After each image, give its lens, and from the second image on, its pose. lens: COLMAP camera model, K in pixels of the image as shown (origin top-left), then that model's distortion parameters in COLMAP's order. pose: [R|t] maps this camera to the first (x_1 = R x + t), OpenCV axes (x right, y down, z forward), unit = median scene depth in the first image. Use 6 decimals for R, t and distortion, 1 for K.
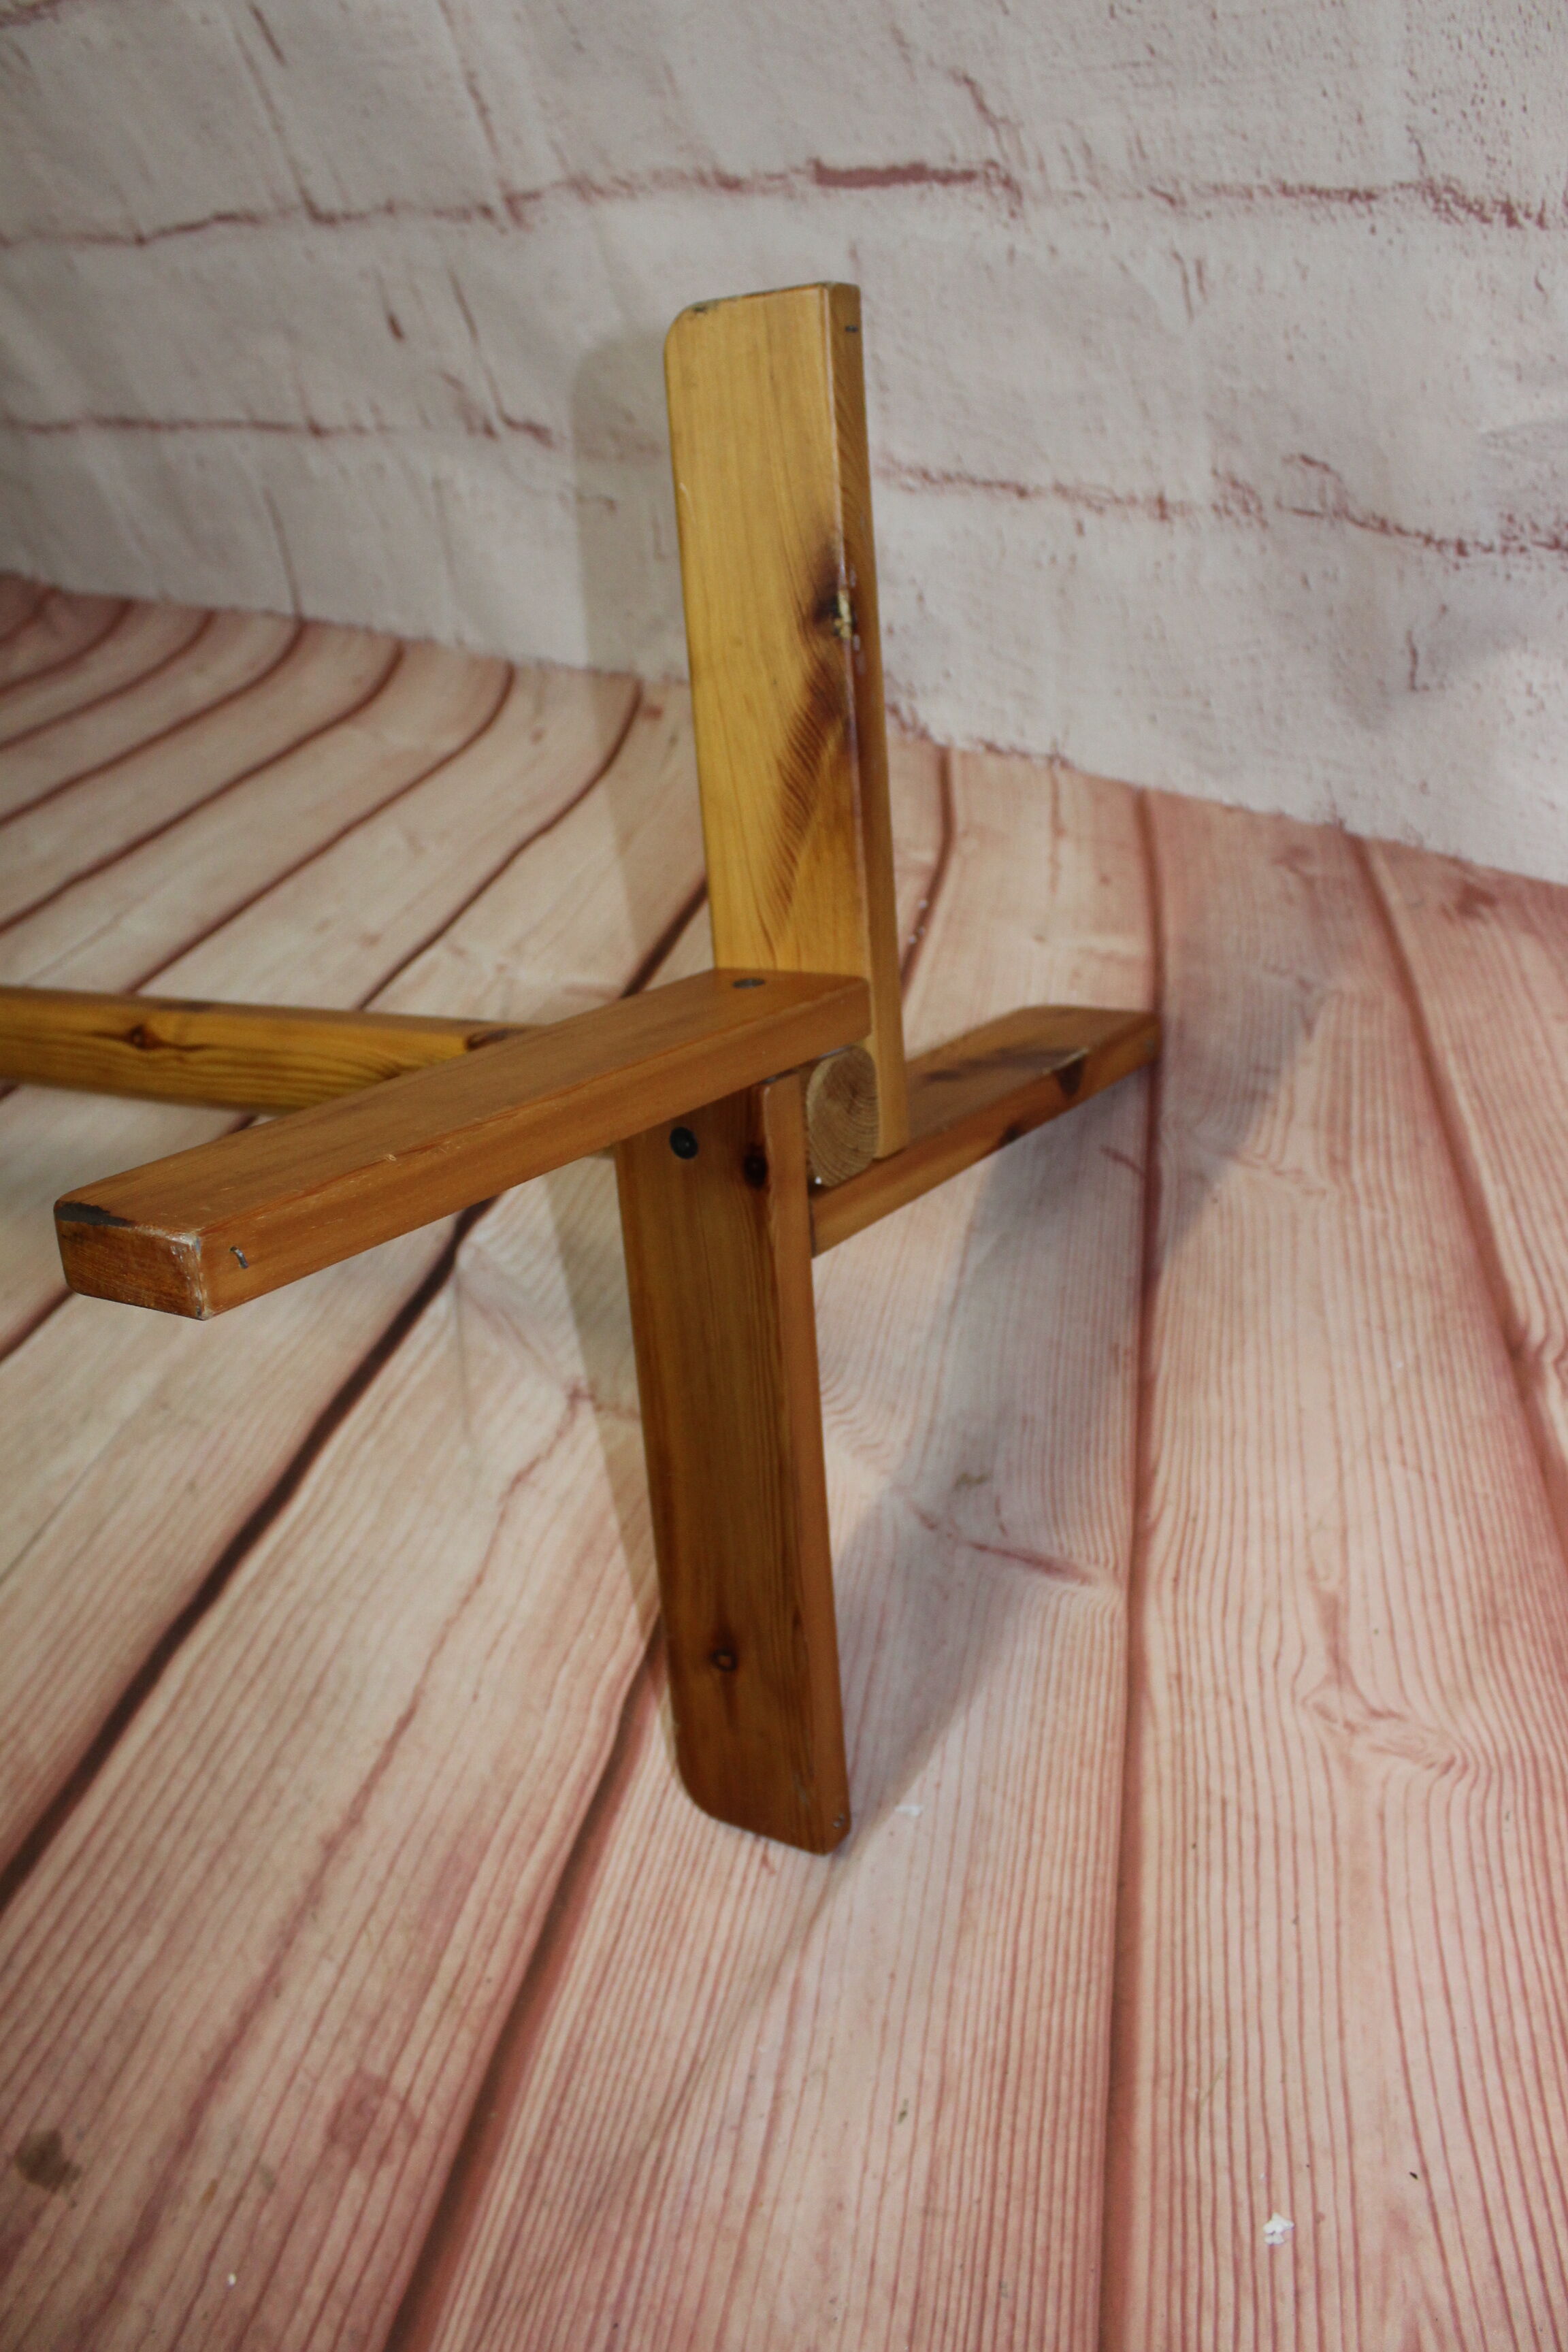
lens RADIAL K [[1951.4, 0, 761.4], [0, 1951.4, 1176.2], [0, 0, 1]] dist [-0.163573, 0.138859]
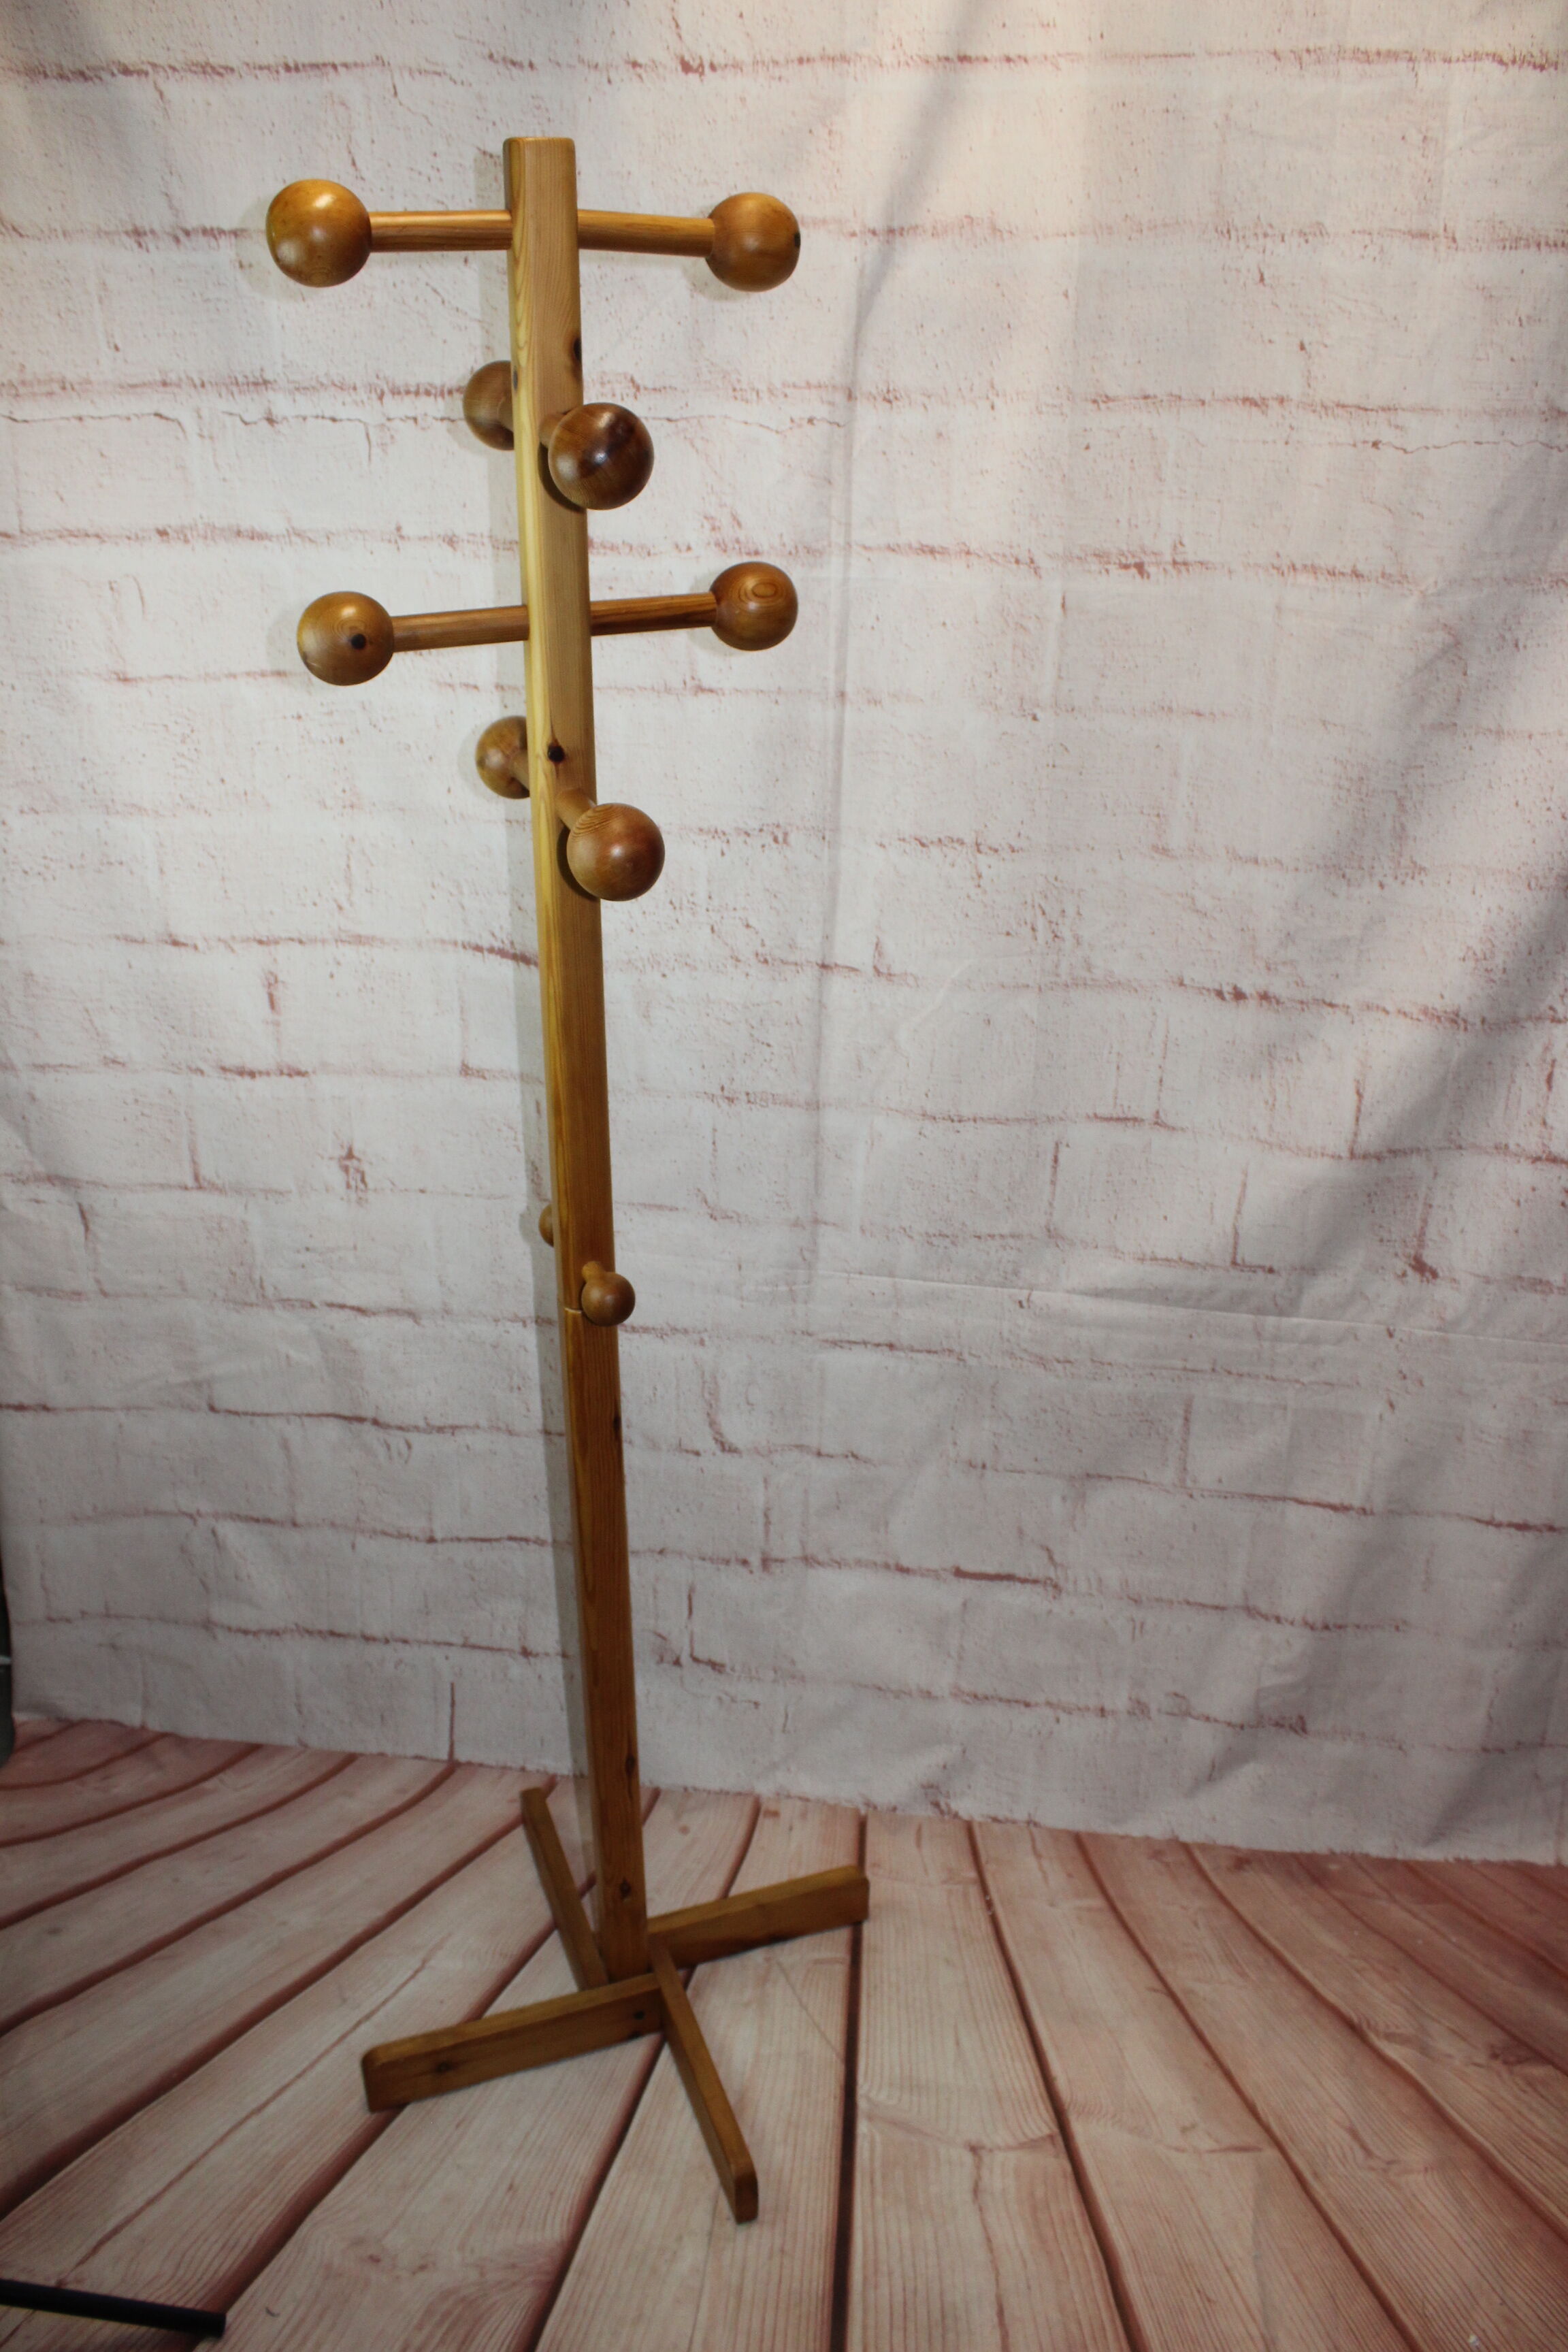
lens RADIAL K [[1951.4, 0, 772.4], [0, 1951.4, 1178.0], [0, 0, 1]] dist [-0.163573, 0.138859]
pose [[0.810507, 0.129547, 0.571224, -1.581777], [0.177987, 0.874646, -0.450905, 0.078560], [-0.558032, 0.467132, 0.685849, -0.737908]]
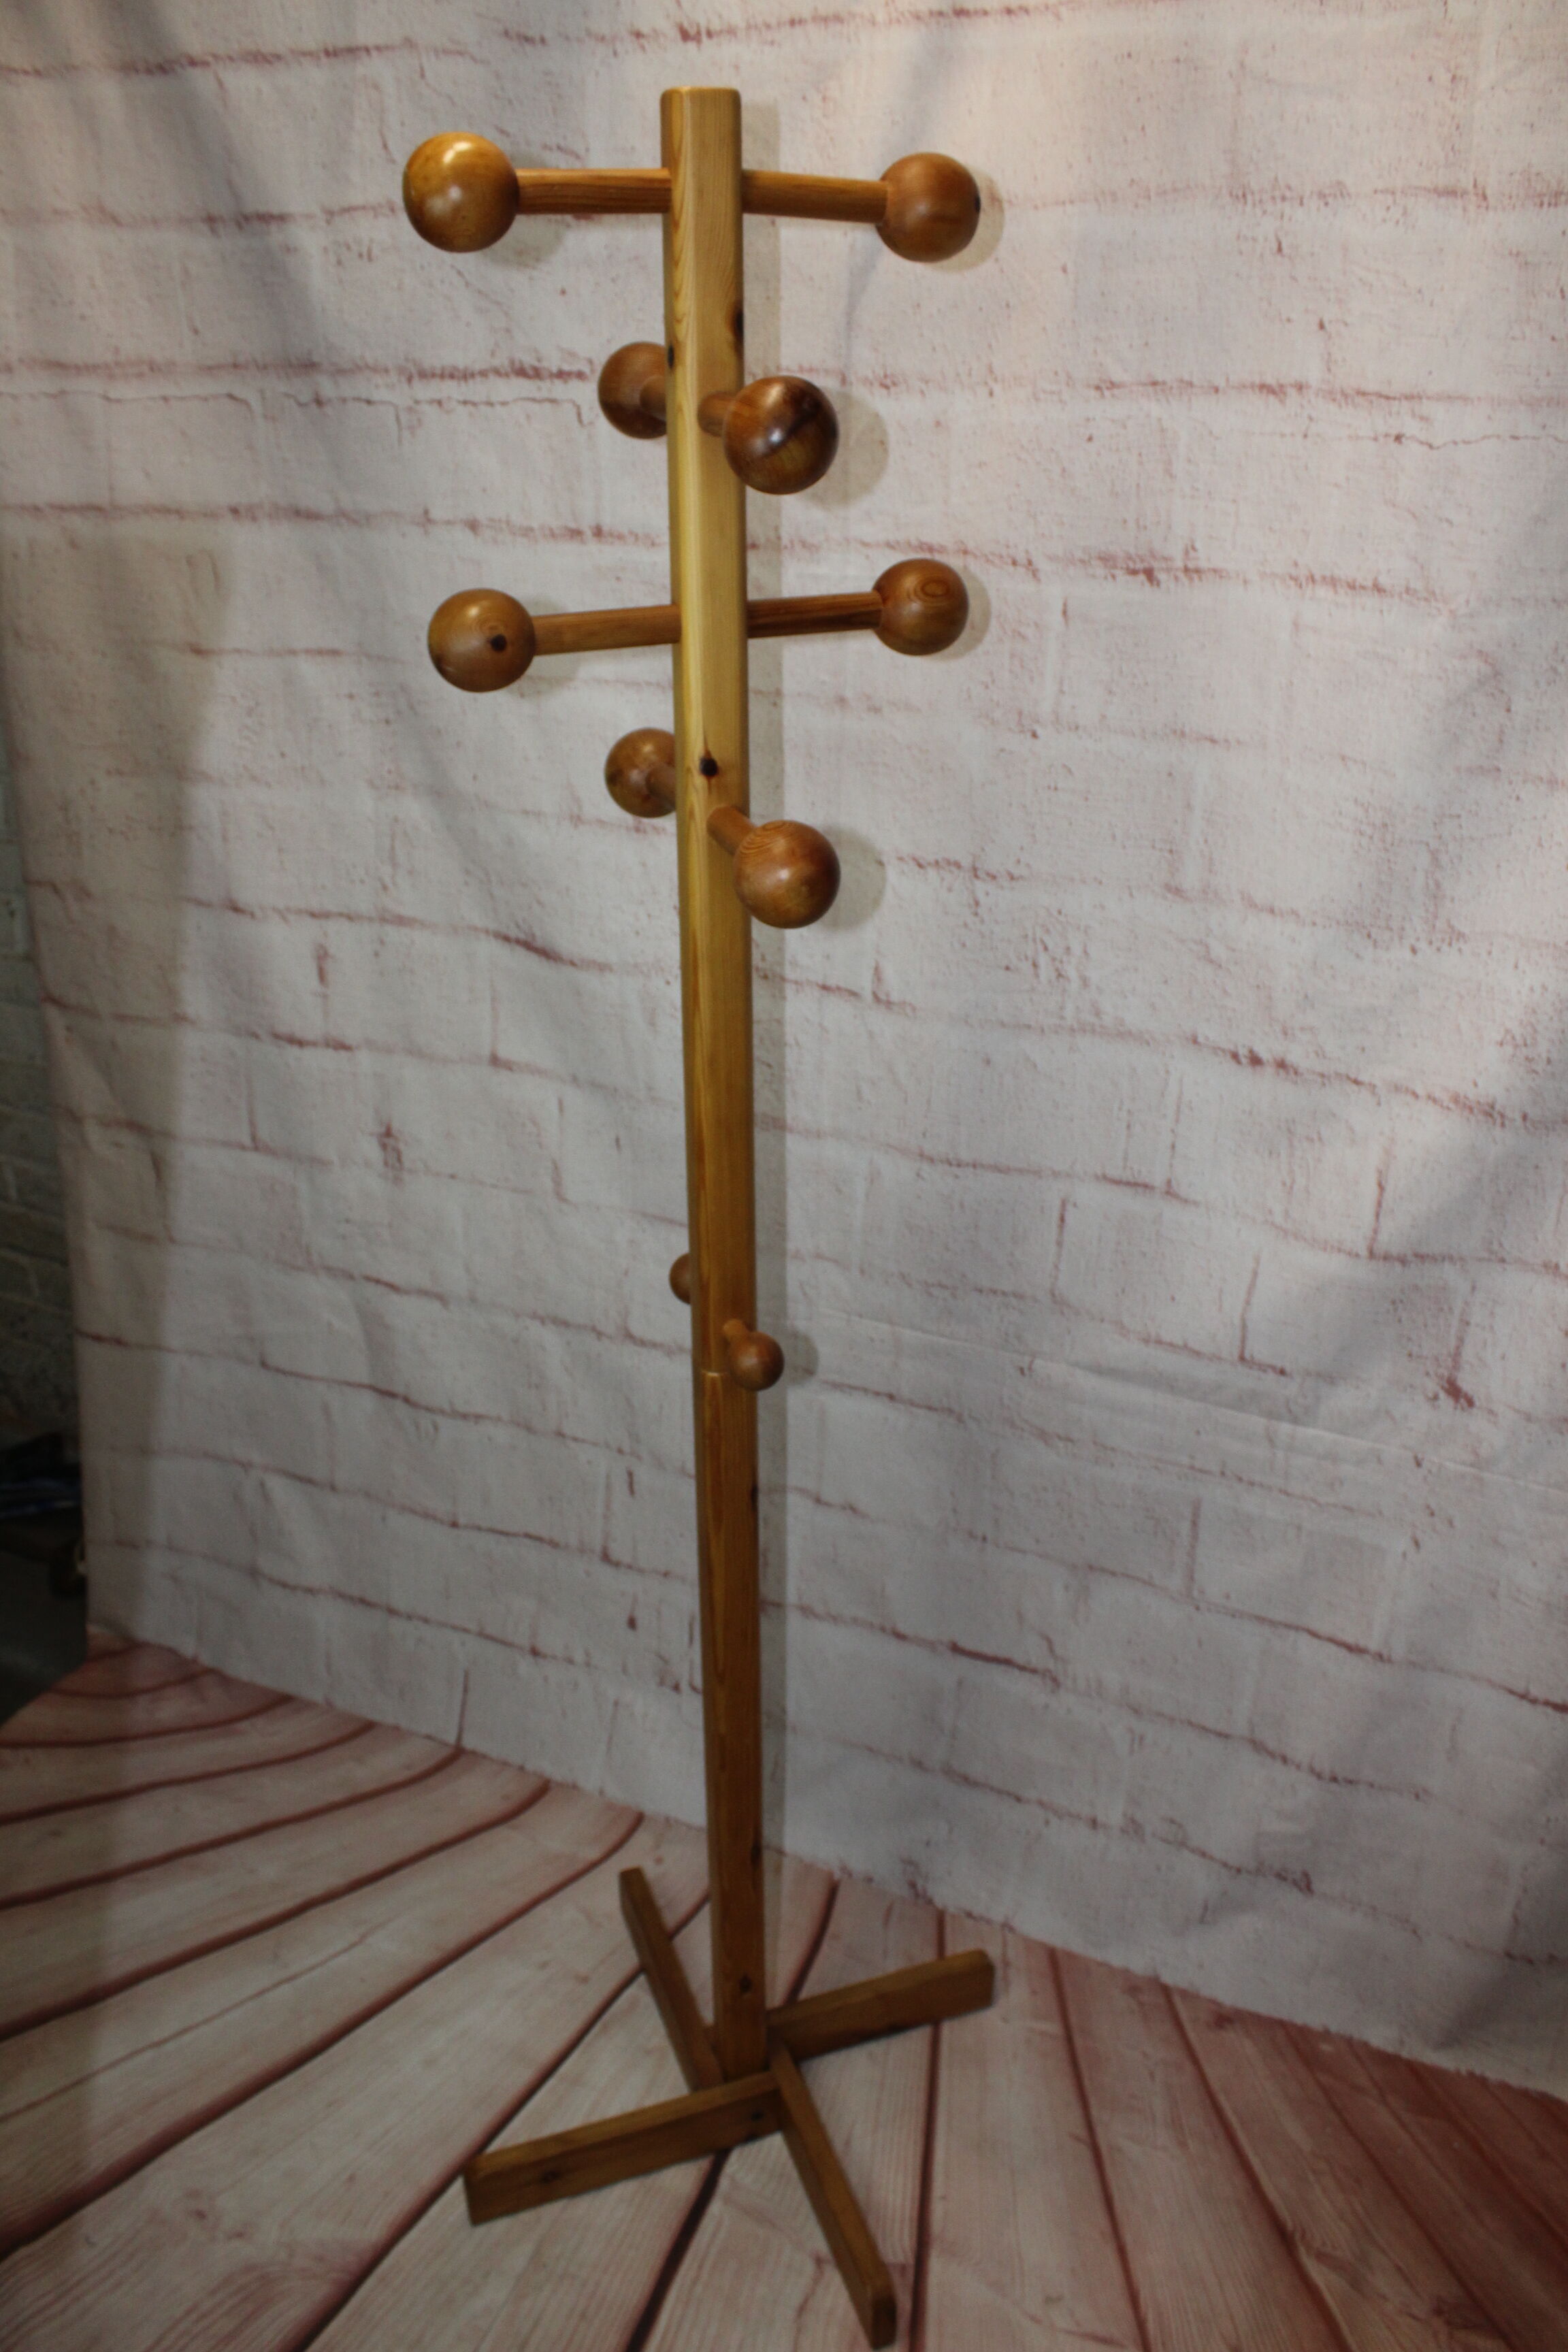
lens RADIAL K [[1951.4, 0, 765.7], [0, 1951.4, 1176.0], [0, 0, 1]] dist [-0.163573, 0.138859]
pose [[0.910148, 0.230623, 0.344157, -1.057682], [-0.044945, 0.880791, -0.471367, 0.047917], [-0.411839, 0.413546, 0.812015, -0.941438]]
